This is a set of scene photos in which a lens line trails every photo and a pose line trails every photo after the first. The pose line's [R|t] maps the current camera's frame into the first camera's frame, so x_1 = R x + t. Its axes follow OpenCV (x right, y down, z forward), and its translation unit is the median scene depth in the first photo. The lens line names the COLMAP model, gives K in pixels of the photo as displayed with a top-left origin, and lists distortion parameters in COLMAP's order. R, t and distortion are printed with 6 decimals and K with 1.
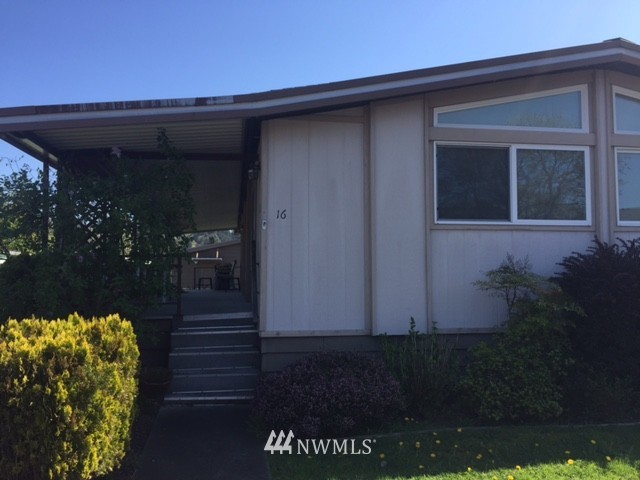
lens RADIAL K [[536.2, 0, 320.6], [0, 536.2, 242.6], [0, 0, 1]] dist [0.005901, -0.001374]
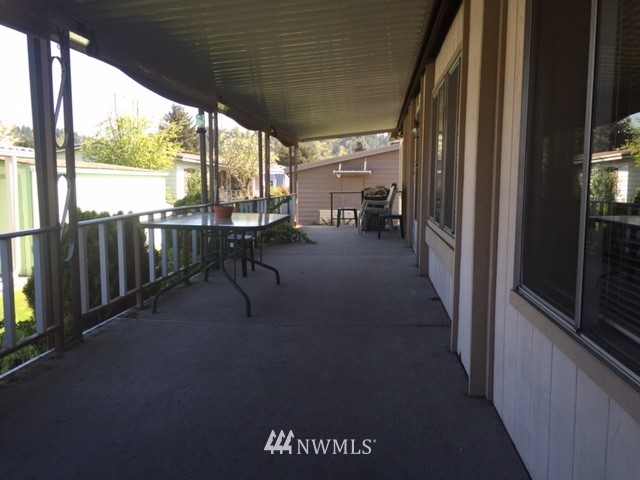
lens RADIAL K [[536.2, 0, 319.5], [0, 536.2, 240.6], [0, 0, 1]] dist [0.005901, -0.001374]
pose [[0.962660, 0.033556, -0.268624, -0.048971], [0.013294, 0.985231, 0.170716, -0.004935], [0.270385, -0.167913, 0.947996, 0.252038]]
